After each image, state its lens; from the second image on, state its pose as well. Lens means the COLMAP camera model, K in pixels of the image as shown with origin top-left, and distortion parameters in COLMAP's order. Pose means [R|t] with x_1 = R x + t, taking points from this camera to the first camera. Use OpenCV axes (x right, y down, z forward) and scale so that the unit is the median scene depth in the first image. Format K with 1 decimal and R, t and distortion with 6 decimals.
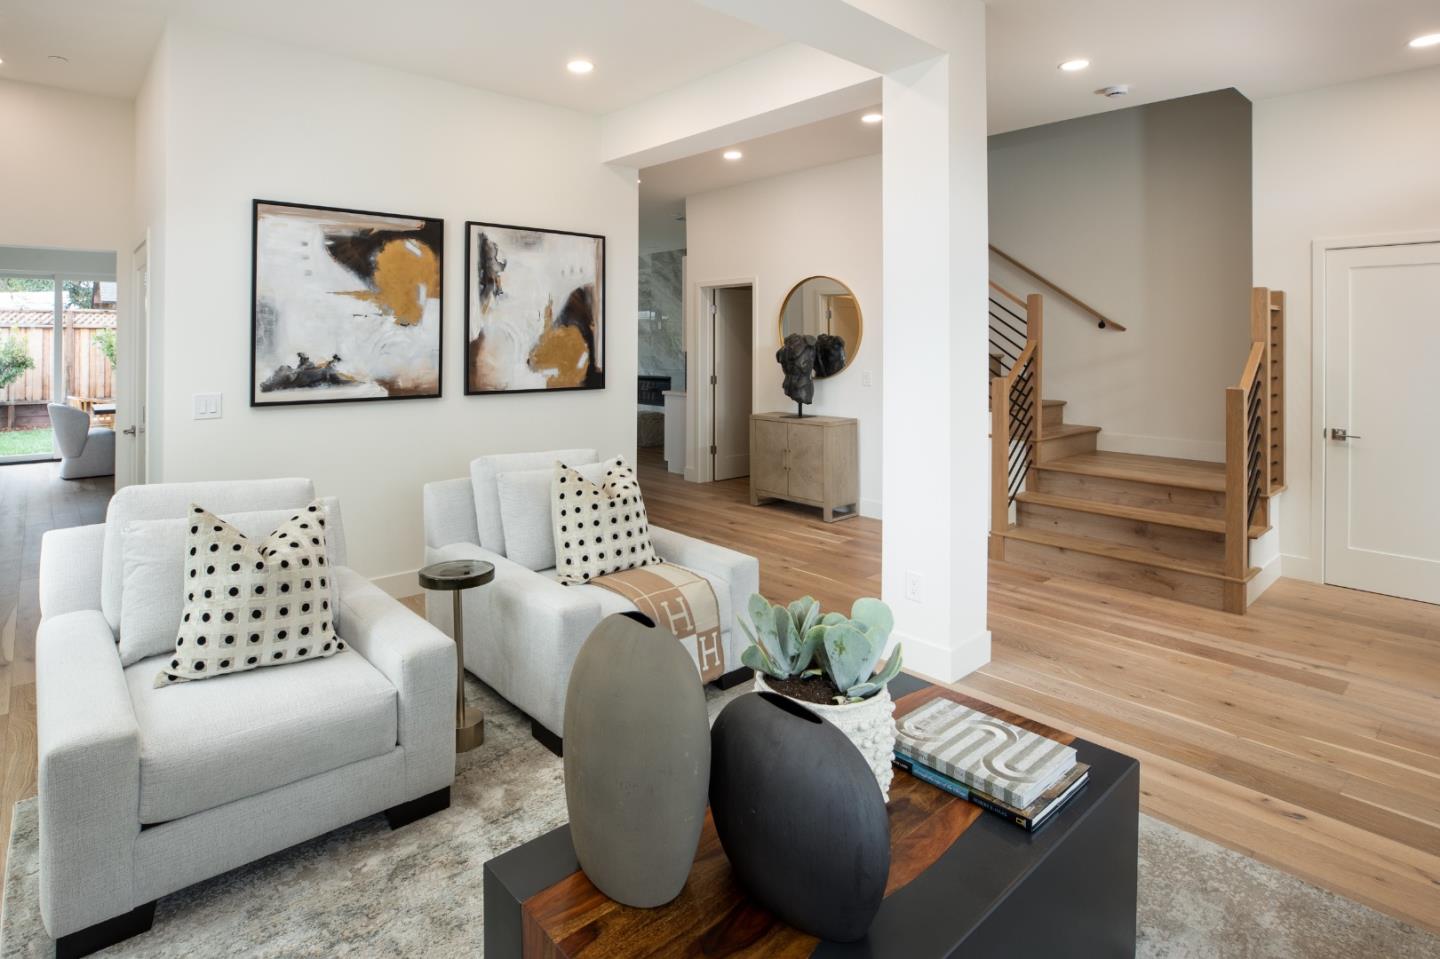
lens RADIAL K [[737.9, 0, 713.6], [0, 737.9, 349.0], [0, 0, 1]] dist [0.002309, 0.000122]
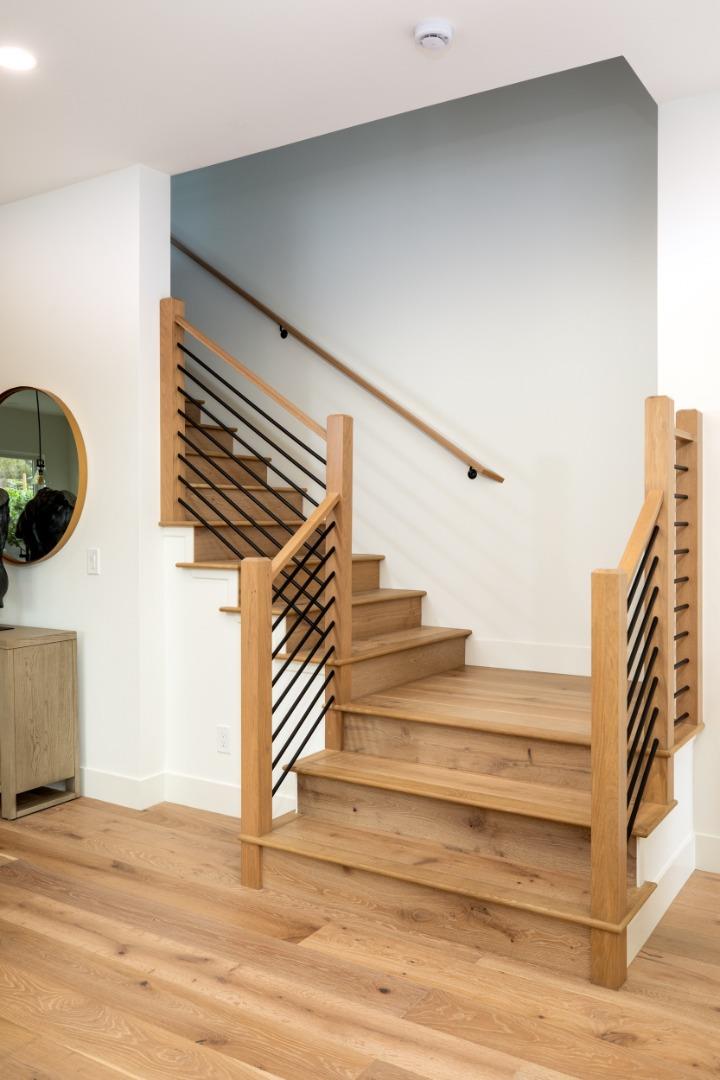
lens RADIAL K [[907.6, 0, 360.0], [0, 907.6, 540.0], [0, 0, 1]] dist [0.002682, 0.007162]
pose [[0.965119, -0.009499, 0.261639, 0.293340], [0.004854, 0.999819, 0.018395, 0.014332], [-0.261767, -0.016484, 0.964990, 0.333621]]
